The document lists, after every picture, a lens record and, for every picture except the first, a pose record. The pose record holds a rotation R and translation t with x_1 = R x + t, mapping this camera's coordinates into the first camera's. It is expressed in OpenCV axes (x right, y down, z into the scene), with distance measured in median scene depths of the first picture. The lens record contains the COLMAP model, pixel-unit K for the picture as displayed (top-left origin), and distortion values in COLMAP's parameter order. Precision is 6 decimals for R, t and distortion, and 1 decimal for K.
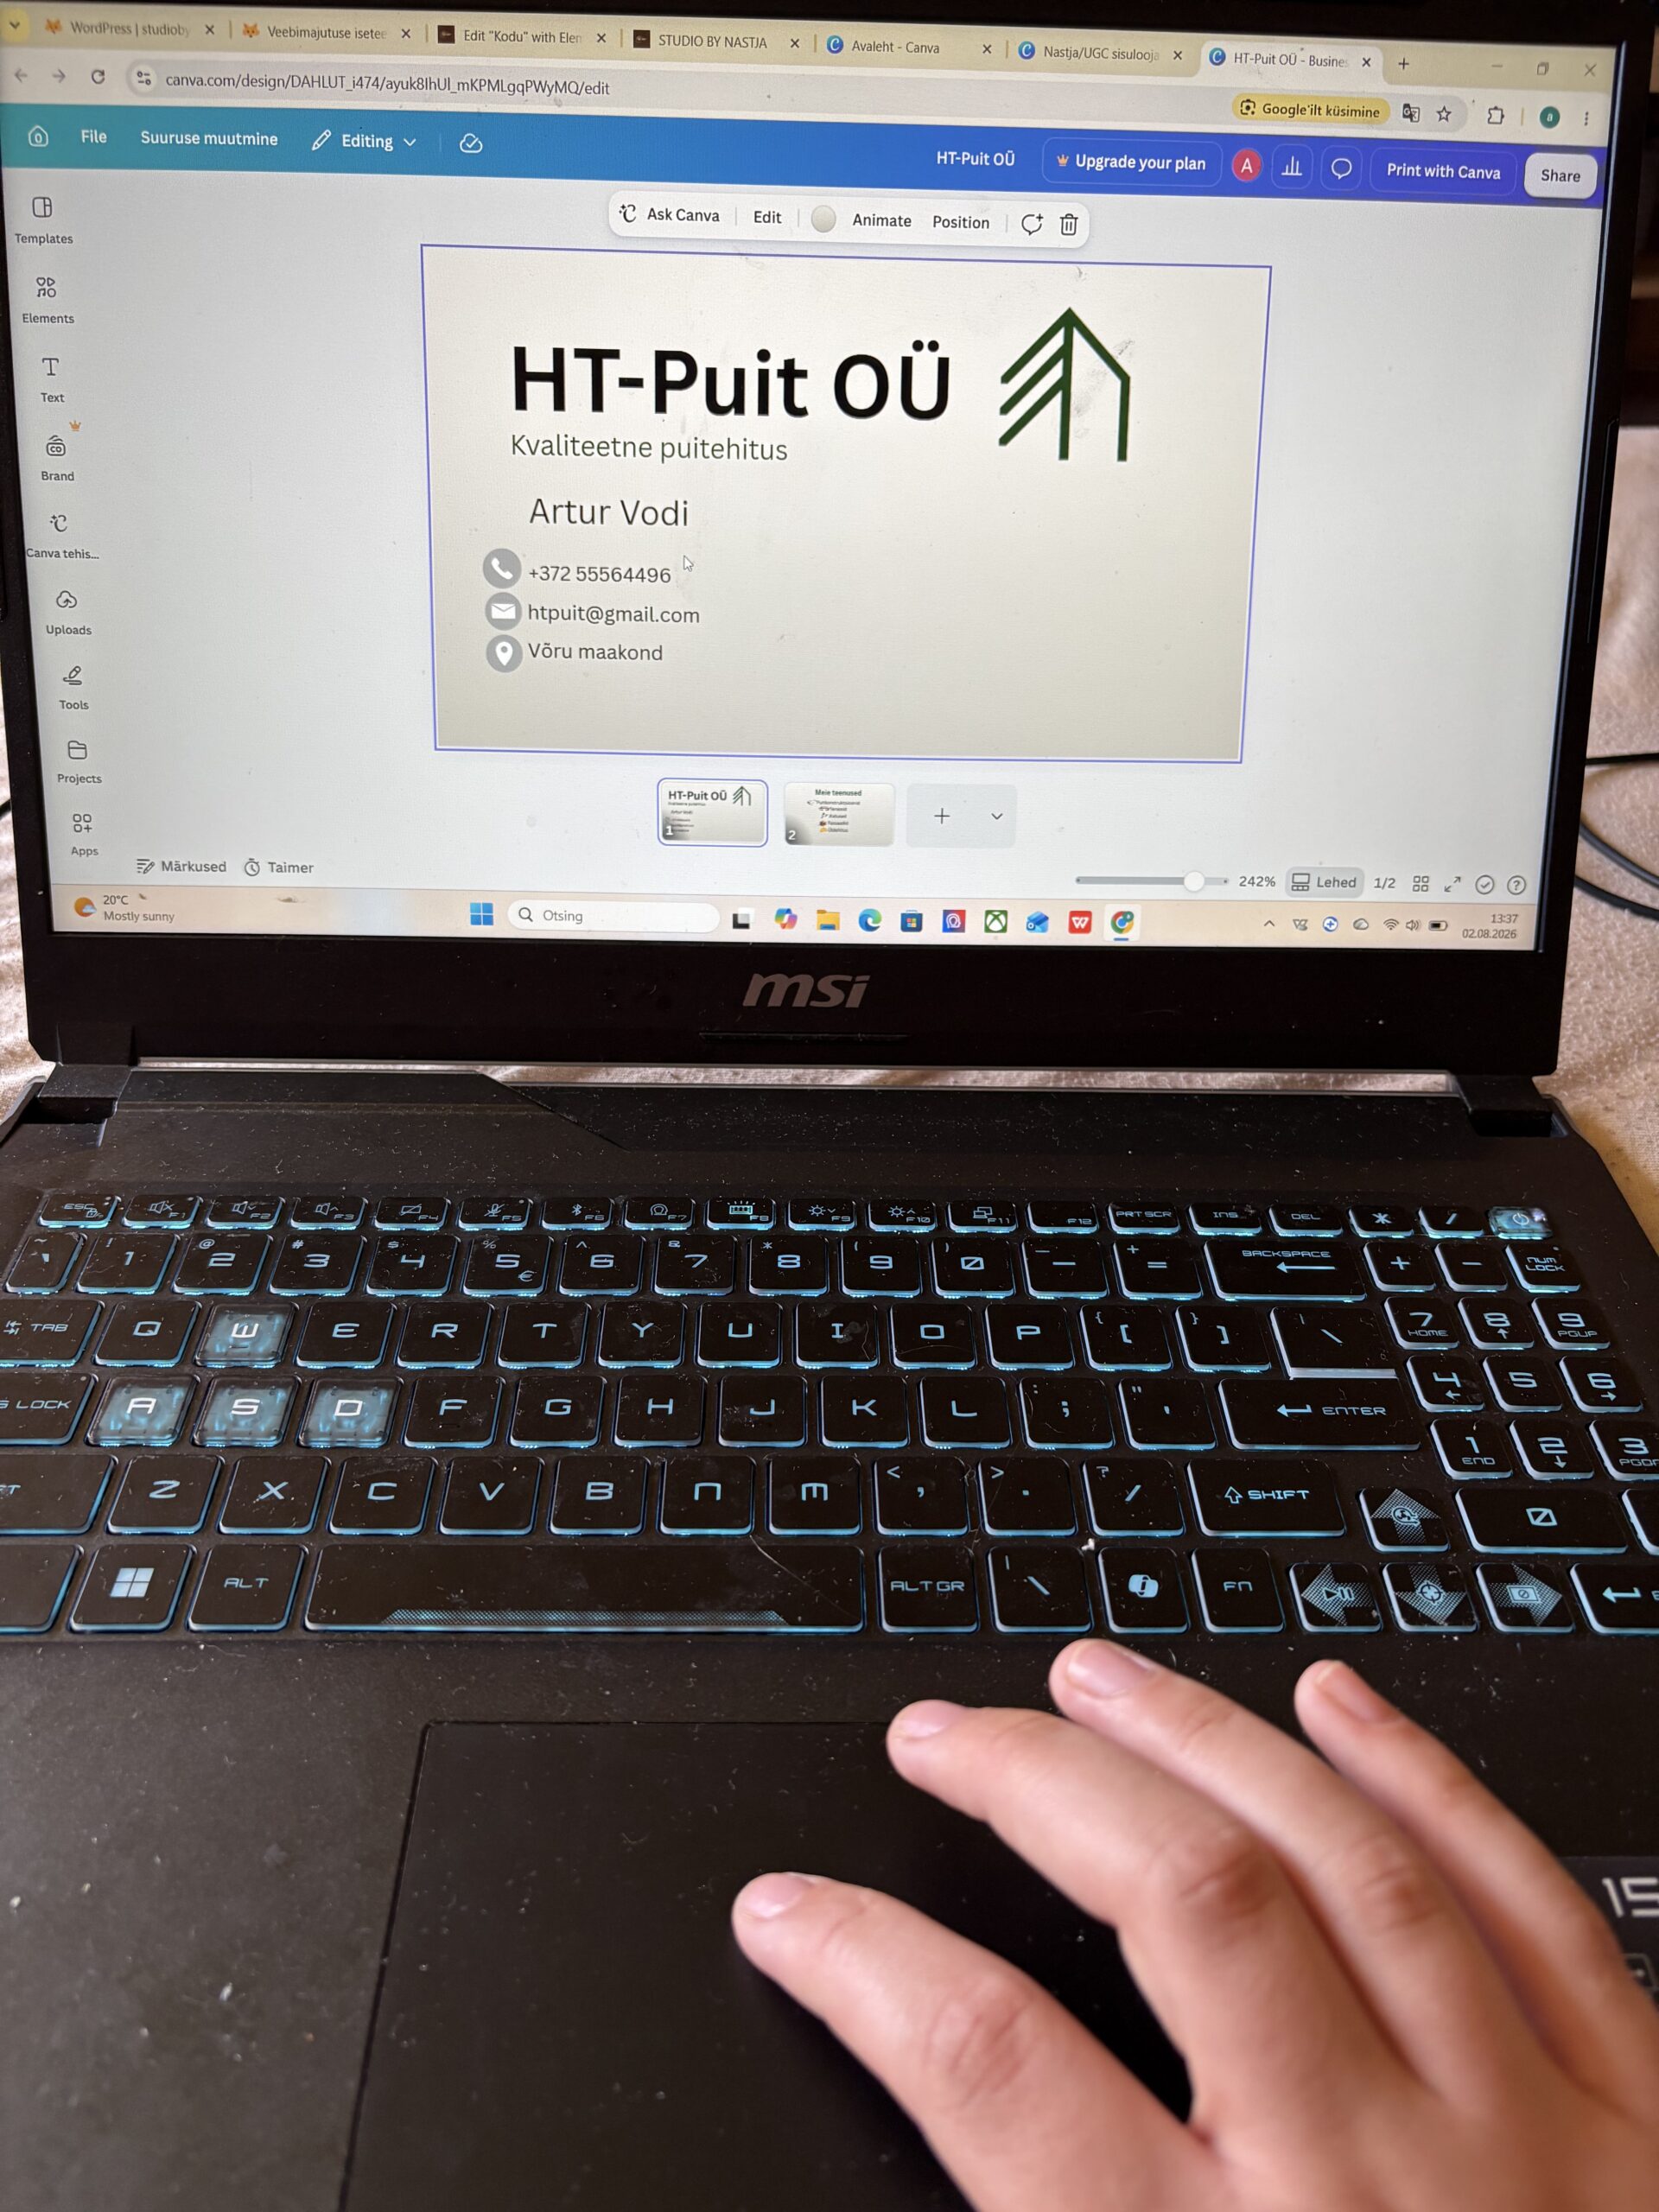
lens RADIAL K [[1658.8, 0, 829.5], [0, 1658.8, 1106.0], [0, 0, 1]] dist [0.066481, -0.080117]
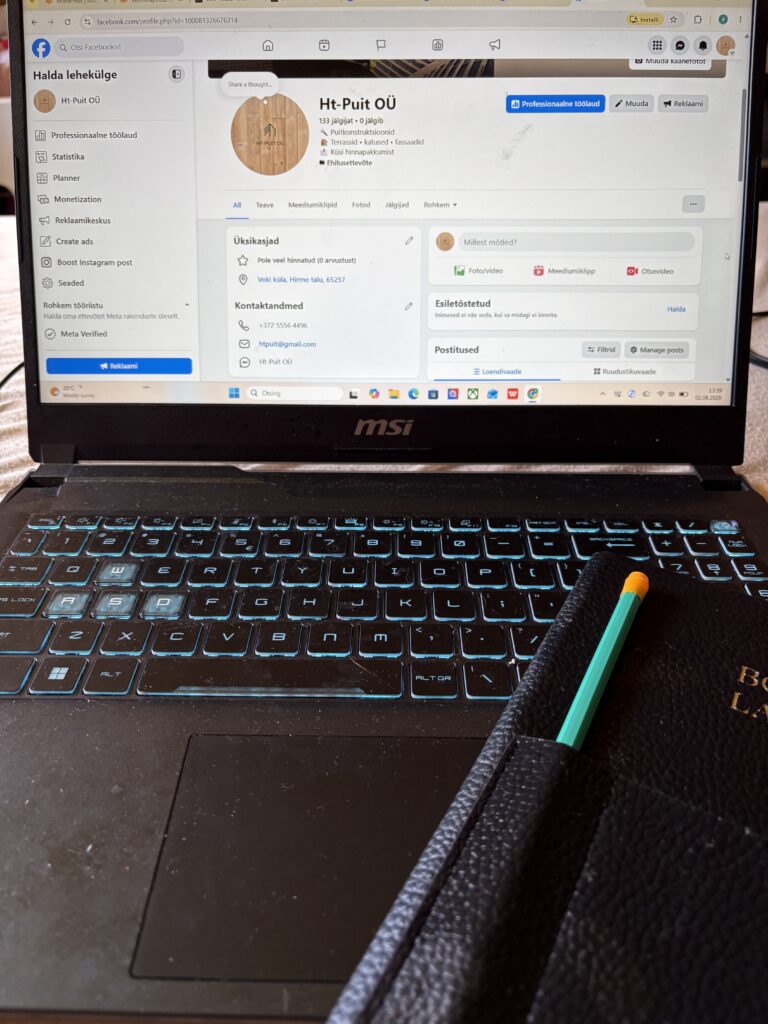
lens RADIAL K [[767.9, 0, 384.0], [0, 767.9, 512.0], [0, 0, 1]] dist [0.066481, -0.080117]
pose [[0.998972, -0.005289, -0.045021, 0.034666], [0.002455, 0.998024, -0.062786, 0.117669], [0.045264, 0.062611, 0.997011, 0.020891]]
